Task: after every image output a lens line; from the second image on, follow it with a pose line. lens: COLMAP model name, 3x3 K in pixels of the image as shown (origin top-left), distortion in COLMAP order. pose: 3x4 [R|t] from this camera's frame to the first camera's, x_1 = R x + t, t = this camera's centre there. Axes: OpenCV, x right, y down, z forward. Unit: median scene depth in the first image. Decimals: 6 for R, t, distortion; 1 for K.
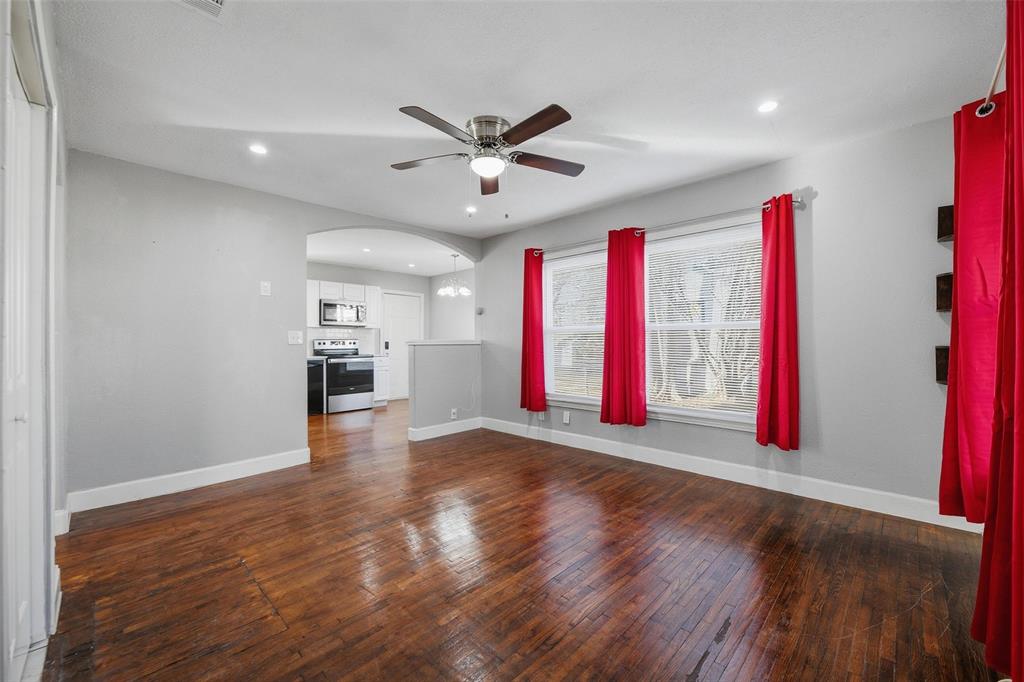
lens RADIAL K [[409.0, 0, 516.7], [0, 409.0, 342.8], [0, 0, 1]] dist [-0.010657, -0.000691]
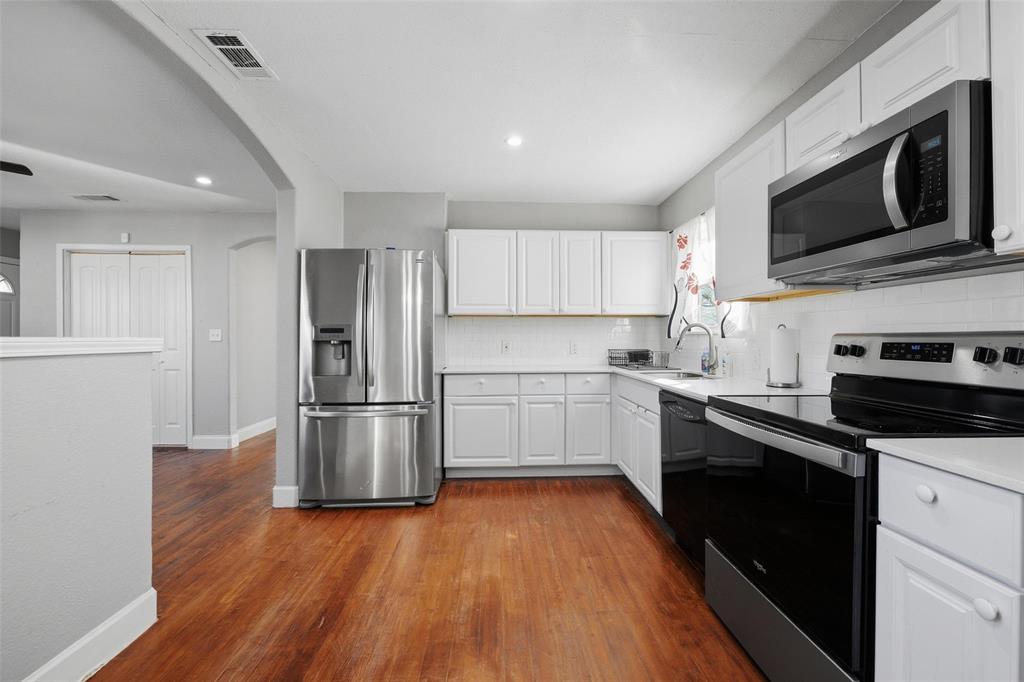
lens RADIAL K [[409.0, 0, 517.8], [0, 409.0, 336.9], [0, 0, 1]] dist [-0.010657, -0.000691]
pose [[-0.685063, -0.001131, -0.728483, -0.167153], [-0.004694, 0.999985, 0.002863, -0.006848], [0.728468, 0.005381, -0.685058, 1.067651]]
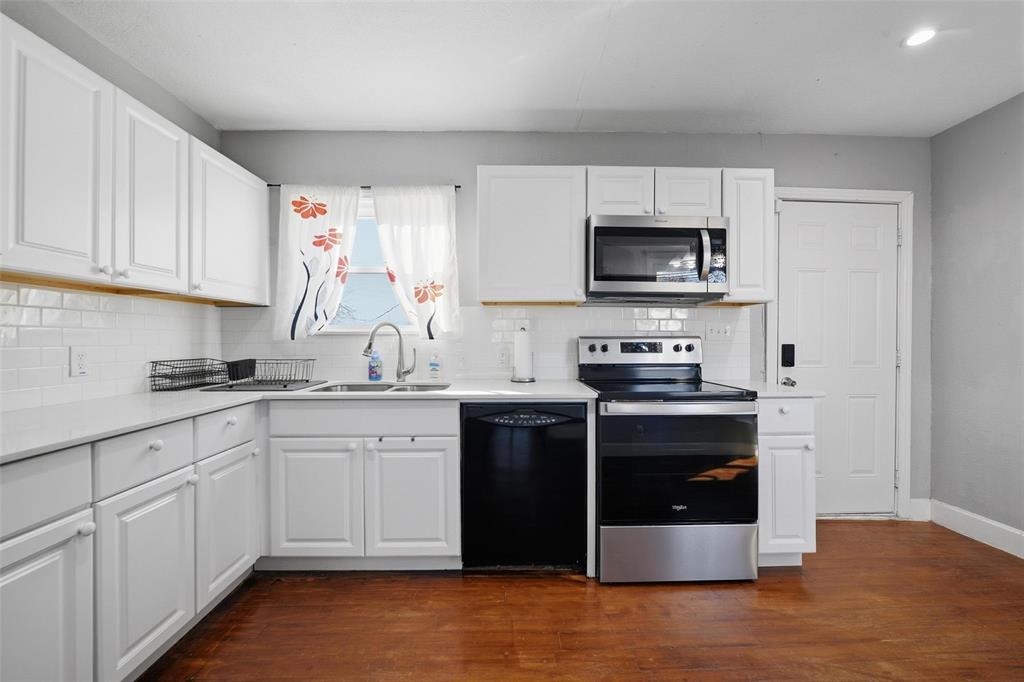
lens RADIAL K [[409.0, 0, 519.1], [0, 409.0, 335.6], [0, 0, 1]] dist [-0.010657, -0.000691]
pose [[0.708259, -0.004599, -0.705938, -0.284465], [-0.006706, 0.999890, -0.013242, -0.004503], [0.705921, 0.014113, 0.708150, 0.725729]]
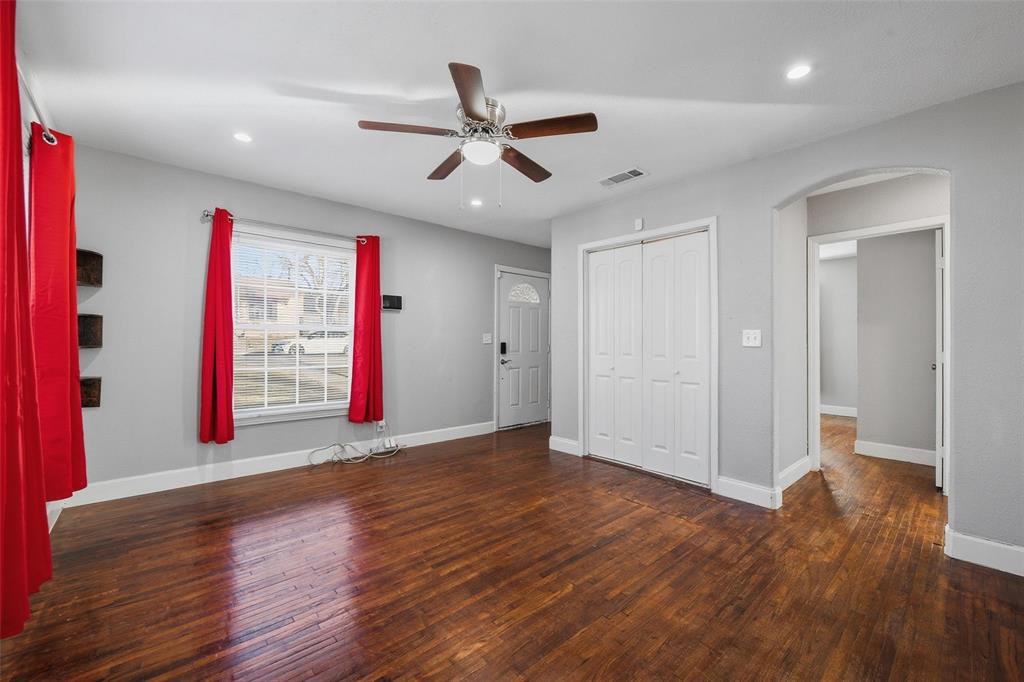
lens RADIAL K [[409.0, 0, 515.6], [0, 409.0, 340.9], [0, 0, 1]] dist [-0.010657, -0.000691]
pose [[-0.997069, -0.002296, 0.076480, -0.083599], [-0.002025, 0.999991, 0.003628, -0.003724], [-0.076487, 0.003462, -0.997065, 0.738144]]
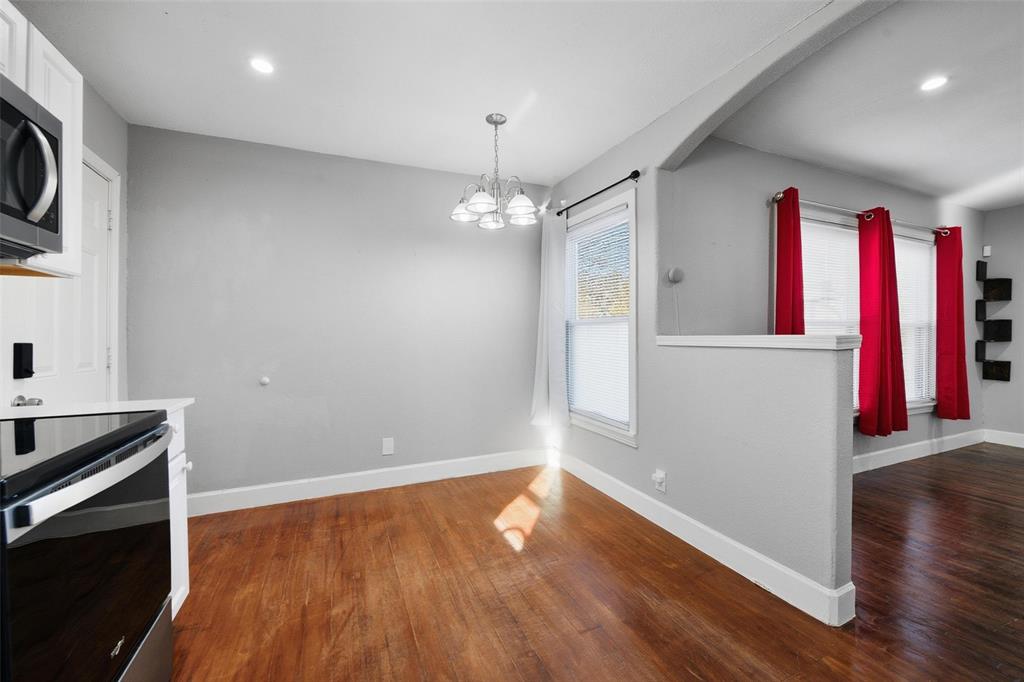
lens RADIAL K [[409.0, 0, 515.1], [0, 409.0, 341.8], [0, 0, 1]] dist [-0.010657, -0.000691]
pose [[0.389560, -0.009269, 0.920954, -0.490780], [0.007685, 0.999947, 0.006814, -0.003299], [-0.920969, 0.004423, 0.389611, 0.814323]]
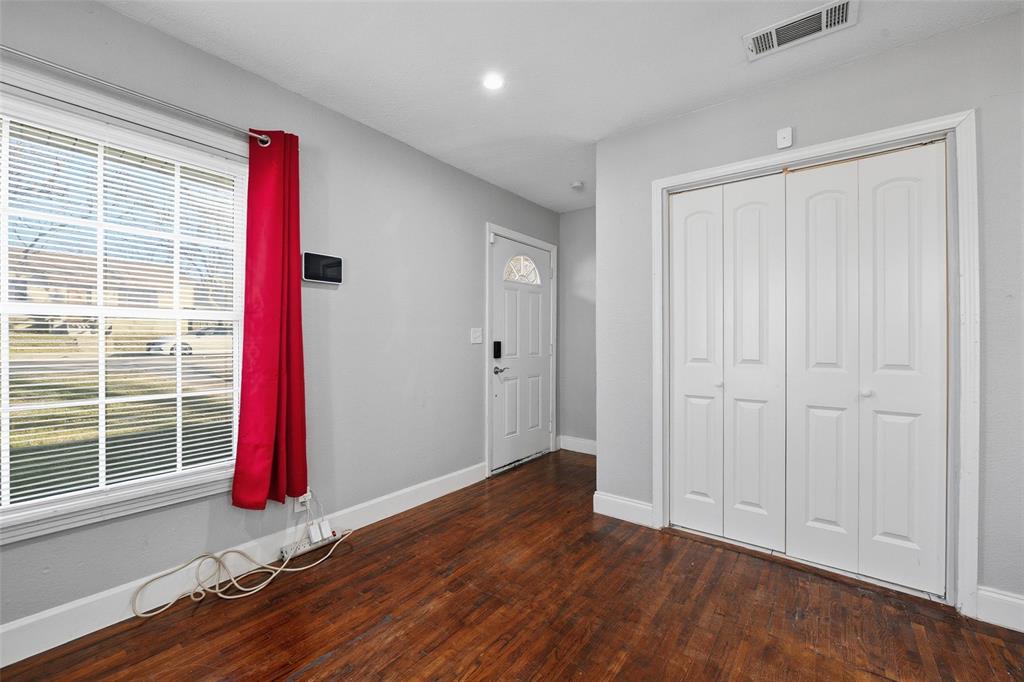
lens RADIAL K [[409.0, 0, 515.7], [0, 409.0, 338.7], [0, 0, 1]] dist [-0.010657, -0.000691]
pose [[-0.994183, 0.001483, -0.107692, 0.036566], [0.000790, 0.999979, 0.006475, -0.004352], [0.107699, 0.006352, -0.994163, 0.468160]]
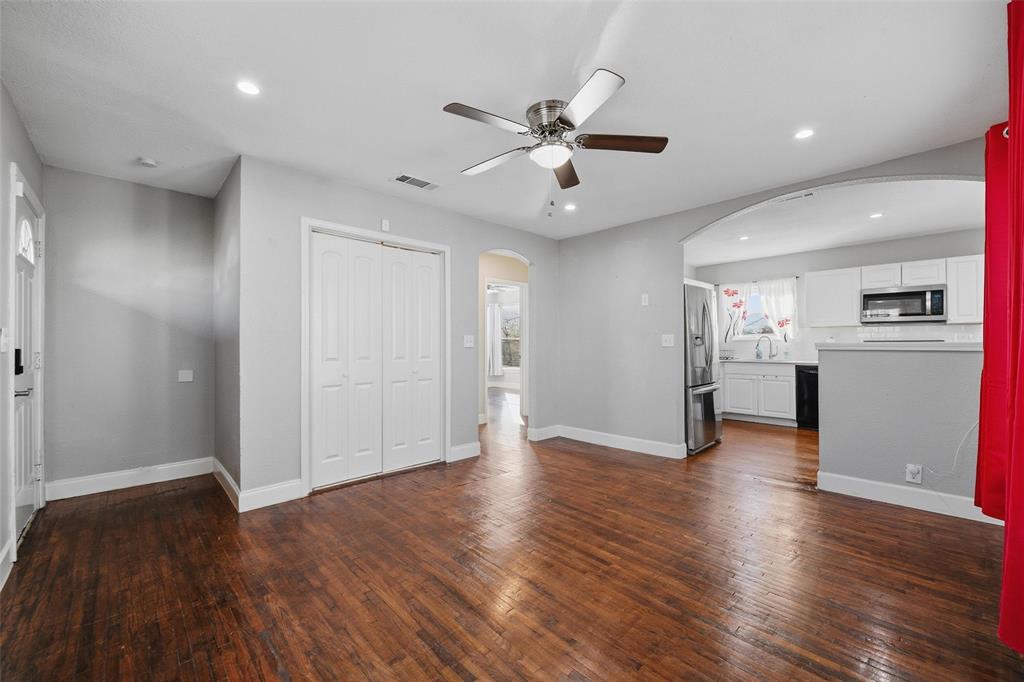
lens RADIAL K [[409.0, 0, 516.3], [0, 409.0, 342.0], [0, 0, 1]] dist [-0.010657, -0.000691]
pose [[-0.040164, -0.000956, -0.999193, 0.329263], [-0.002555, 0.999996, -0.000854, -0.004150], [0.999190, 0.002519, -0.040166, 0.369601]]
